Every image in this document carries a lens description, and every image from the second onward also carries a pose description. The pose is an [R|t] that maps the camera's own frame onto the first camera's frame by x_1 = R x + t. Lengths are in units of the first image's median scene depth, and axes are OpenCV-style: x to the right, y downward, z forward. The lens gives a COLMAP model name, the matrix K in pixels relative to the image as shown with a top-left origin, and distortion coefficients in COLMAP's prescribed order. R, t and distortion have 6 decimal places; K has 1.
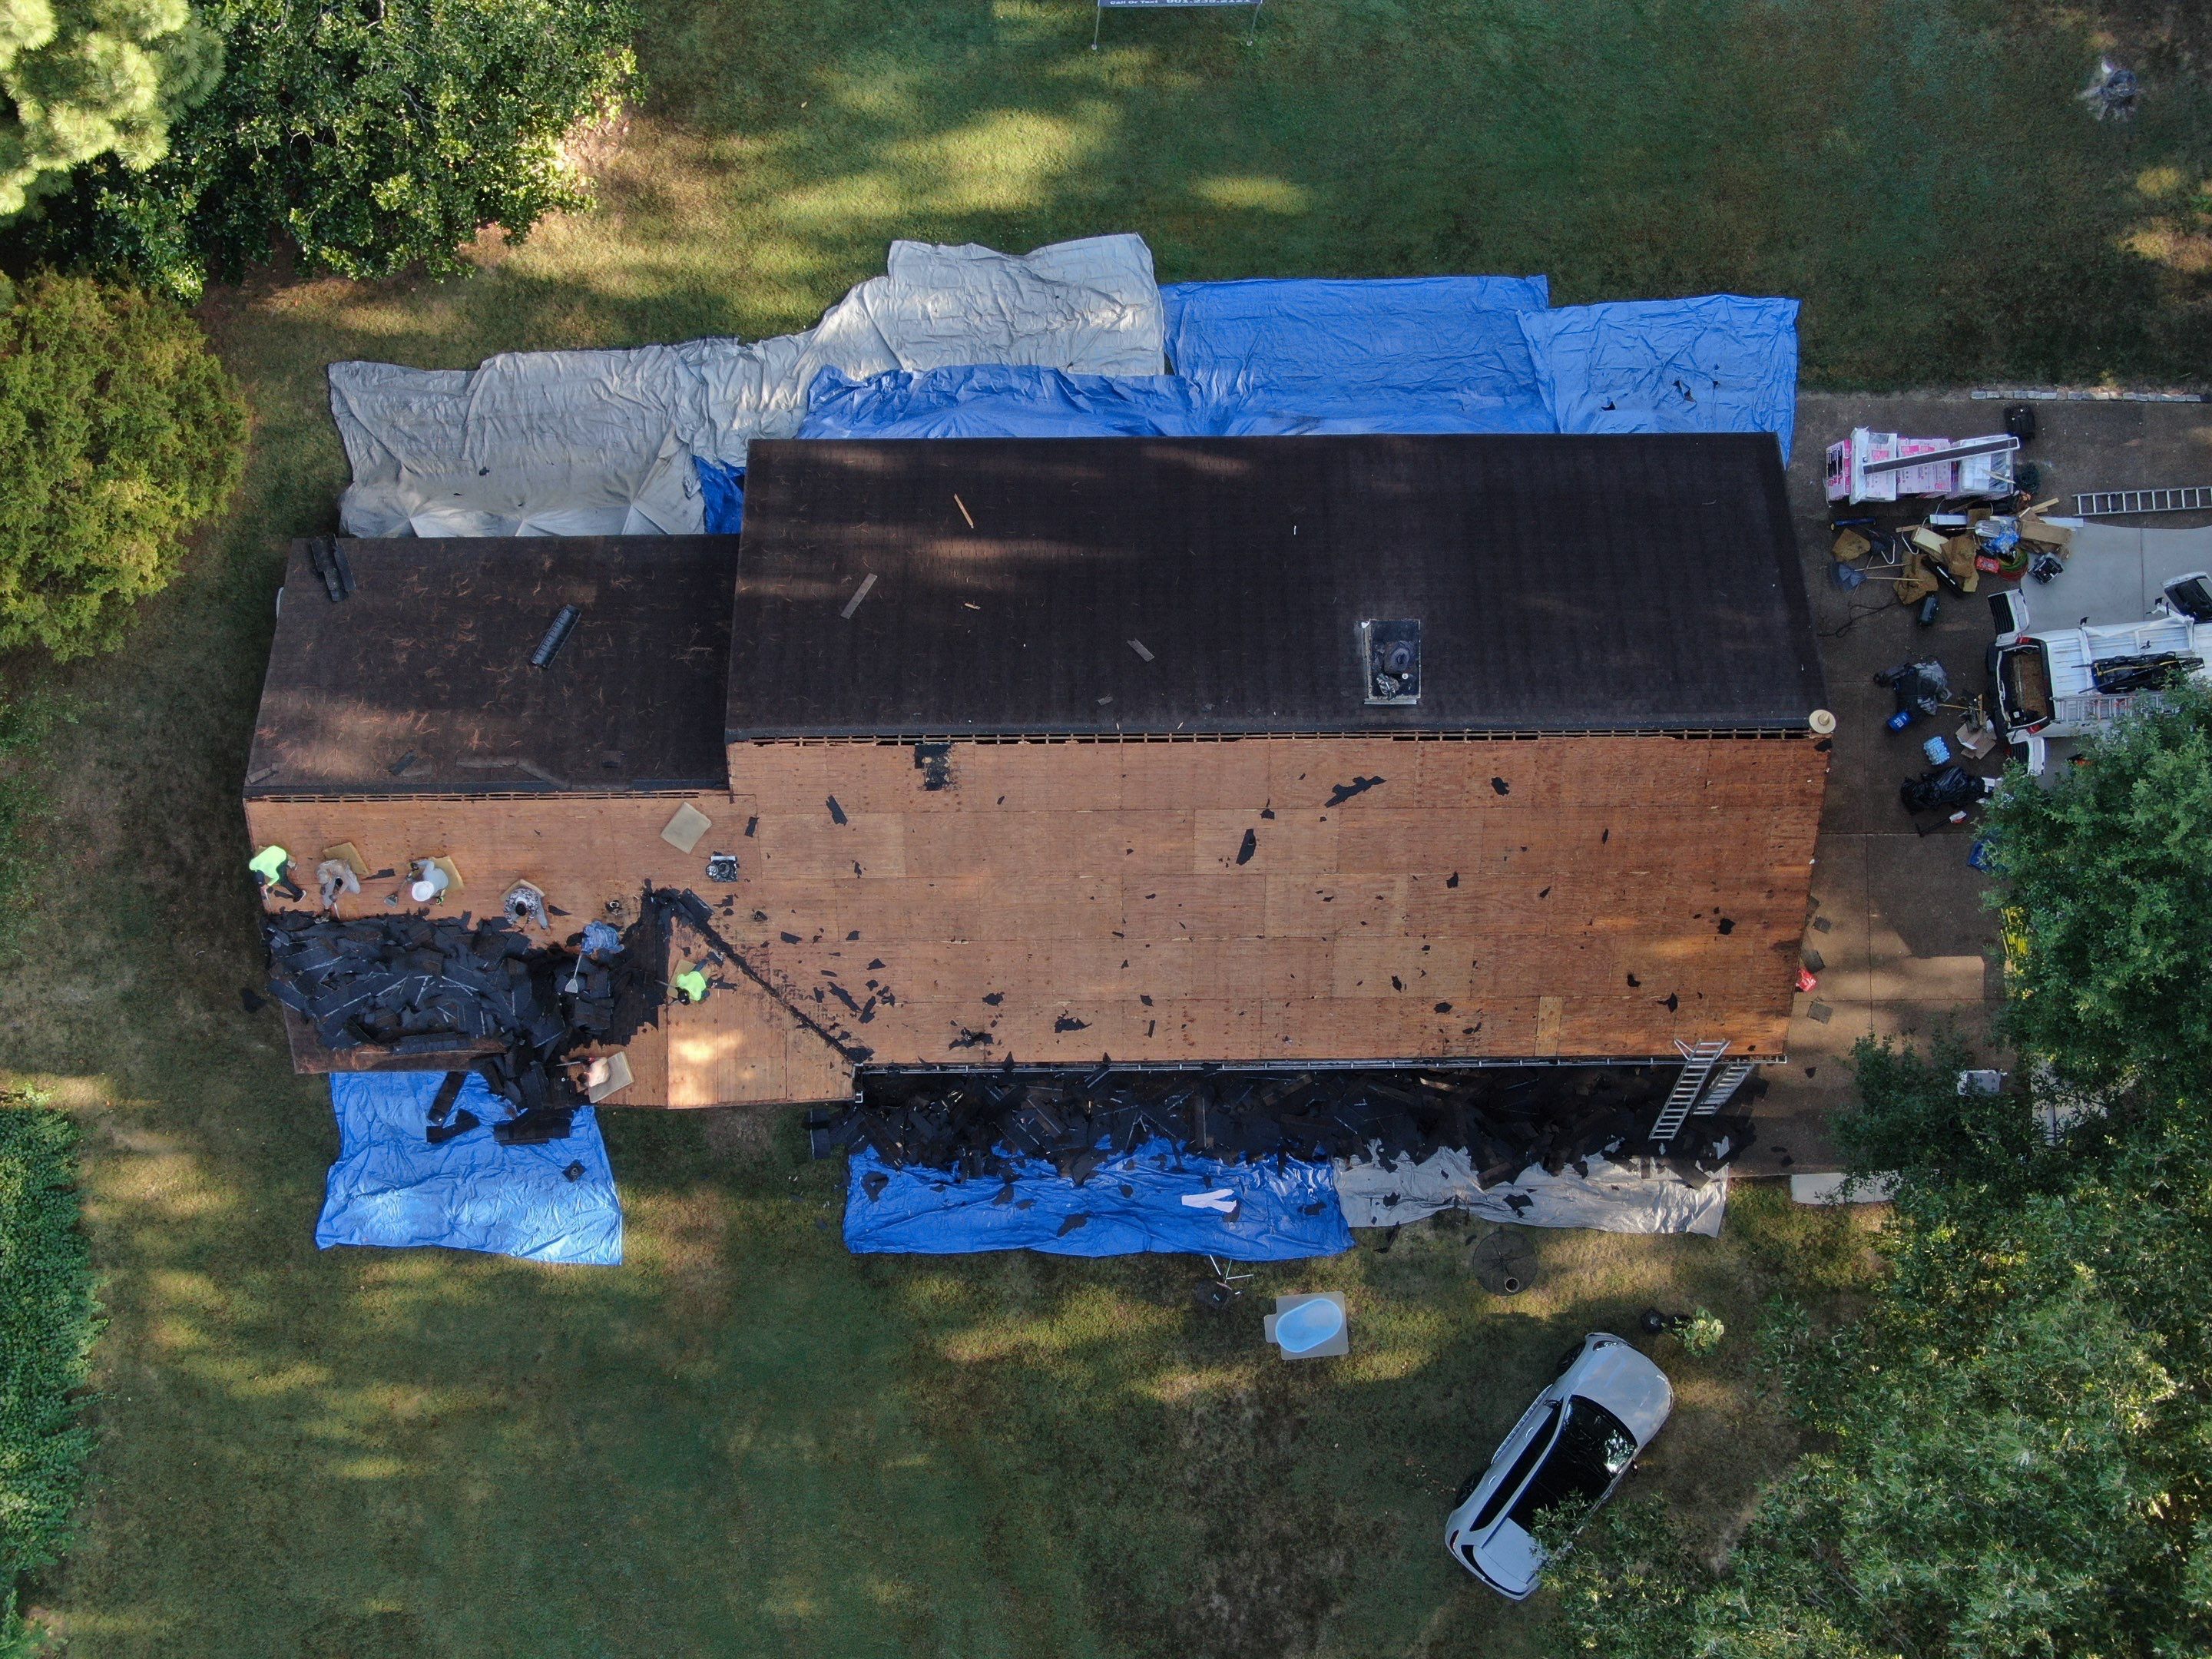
lens RADIAL K [[2180.6, 0, 1105.3], [0, 2180.6, 841.6], [0, 0, 1]] dist [0.008964, -0.001741]
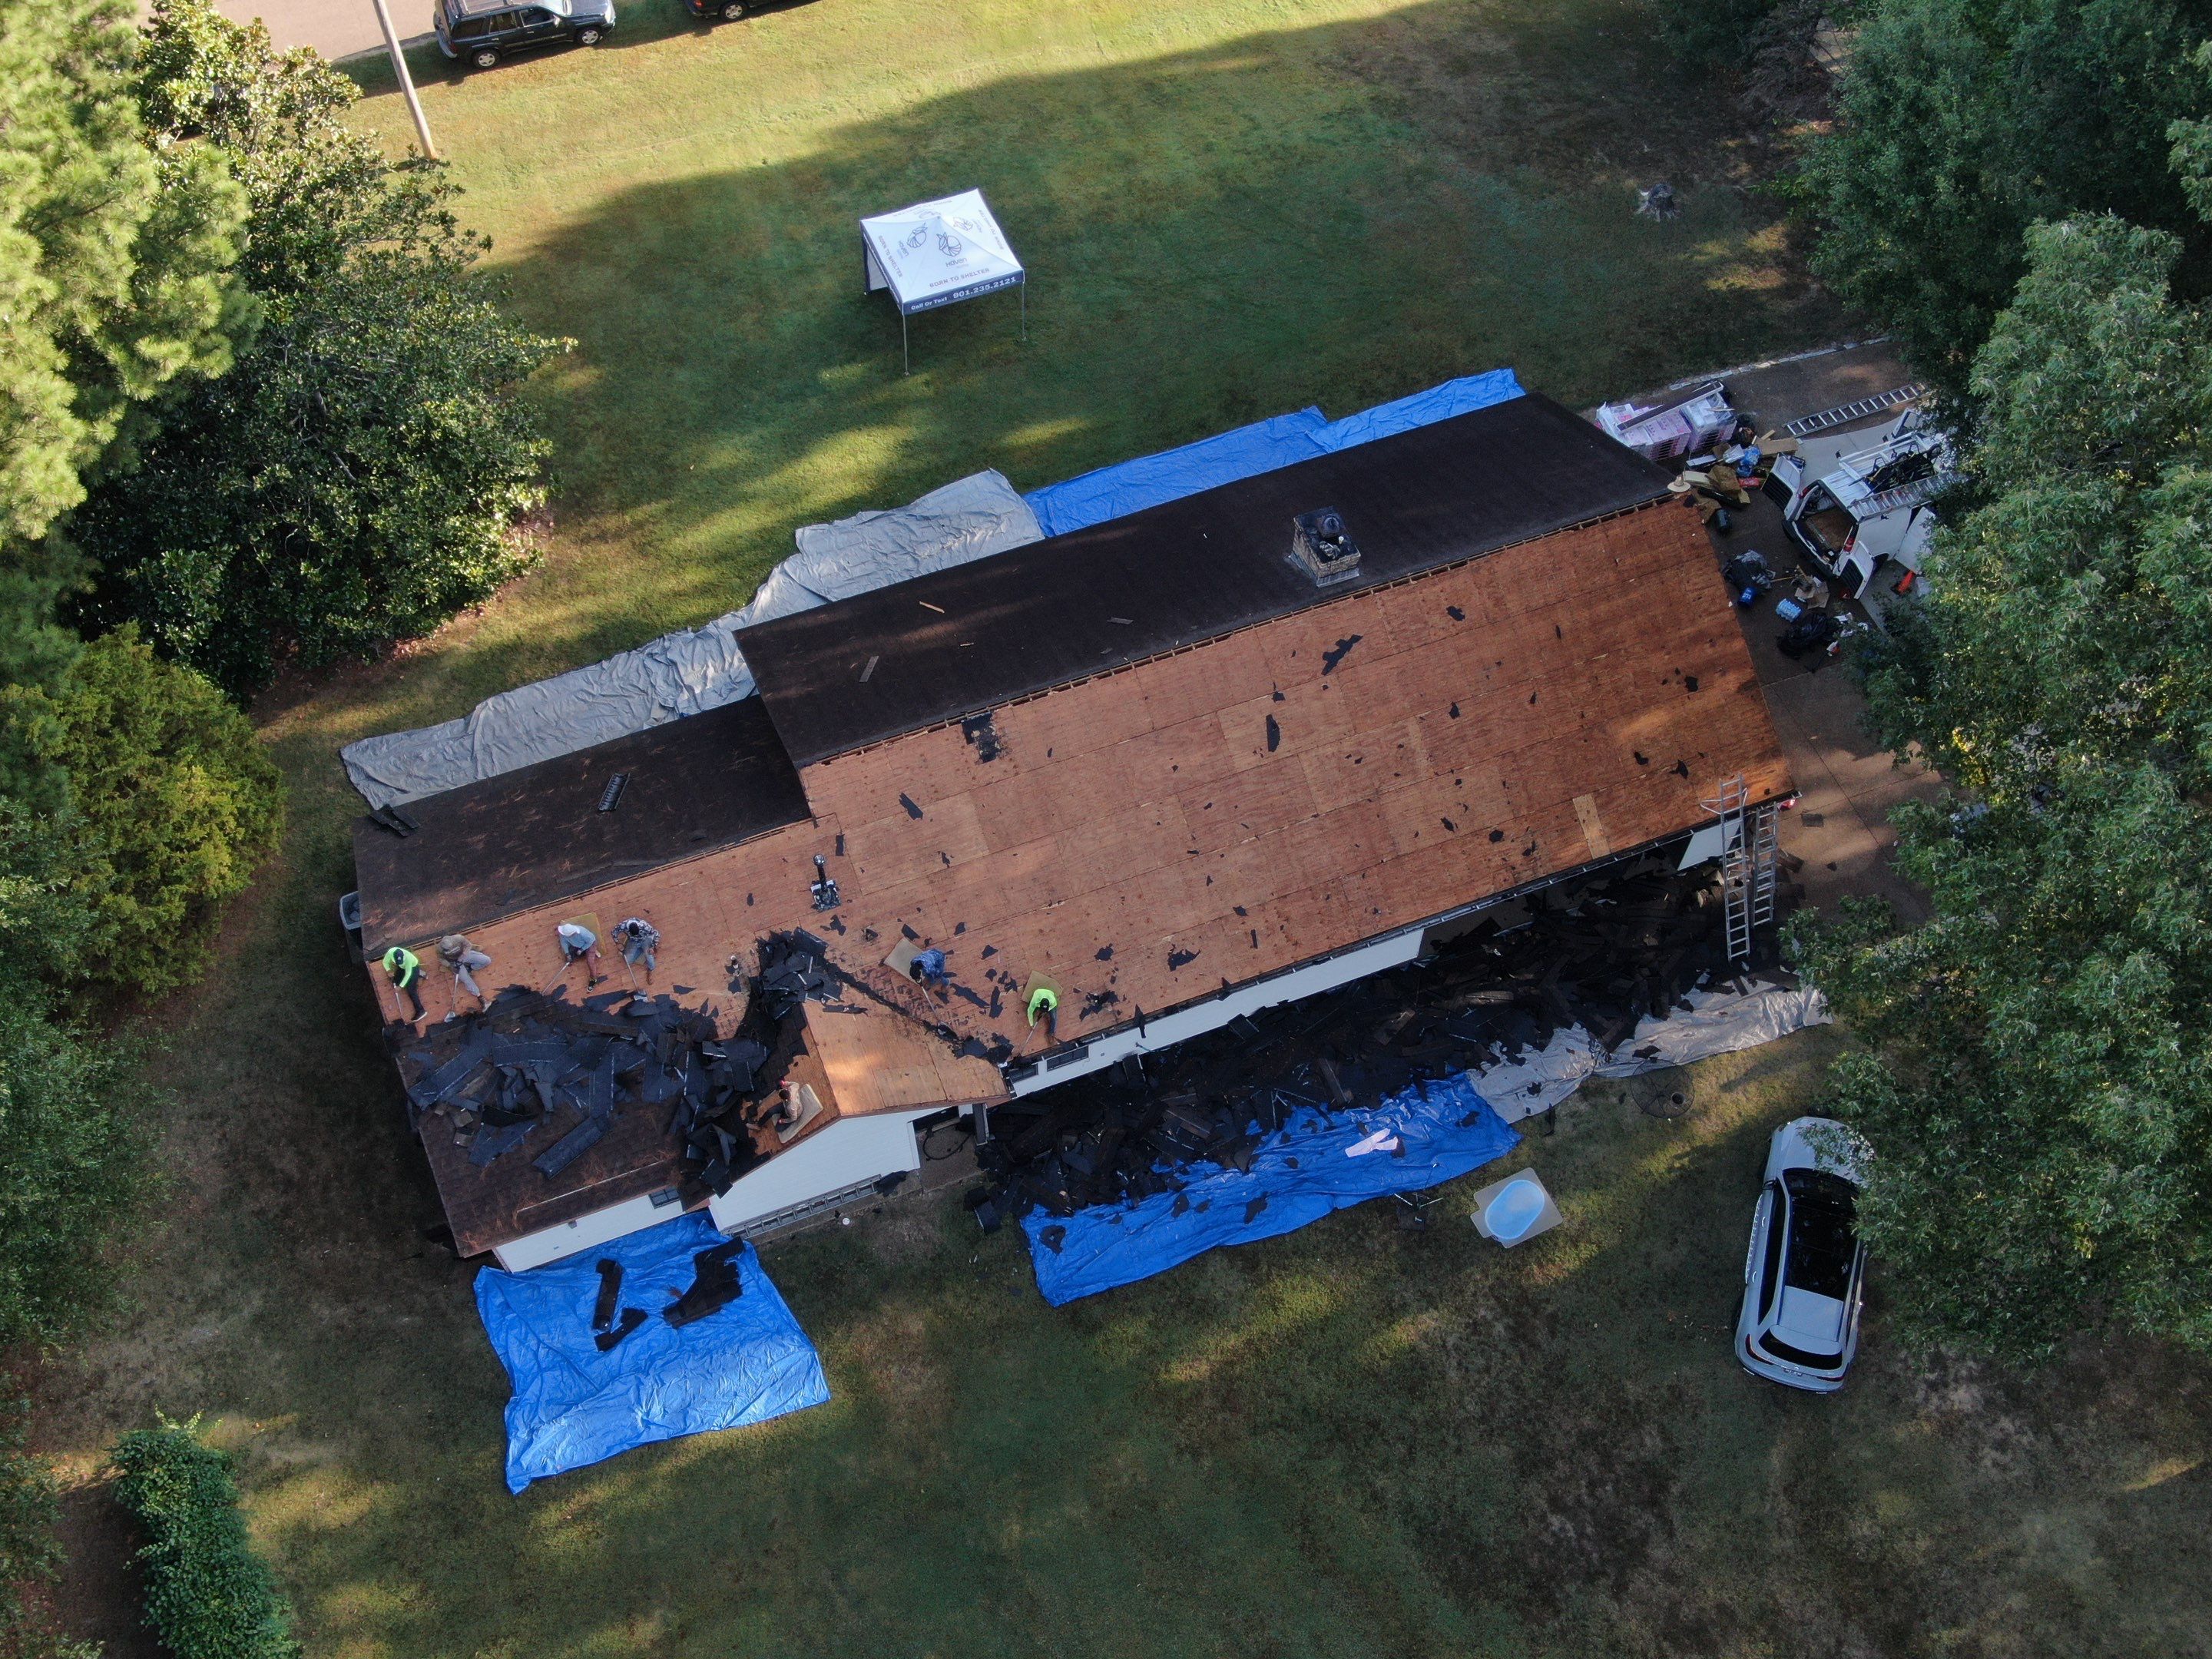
lens RADIAL K [[2180.6, 0, 1105.3], [0, 2180.6, 841.6], [0, 0, 1]] dist [0.008964, -0.001741]
pose [[0.936319, -0.303527, 0.176575, -0.204046], [0.351139, 0.813603, -0.463412, 0.477562], [-0.003004, 0.495904, 0.868372, 0.057923]]
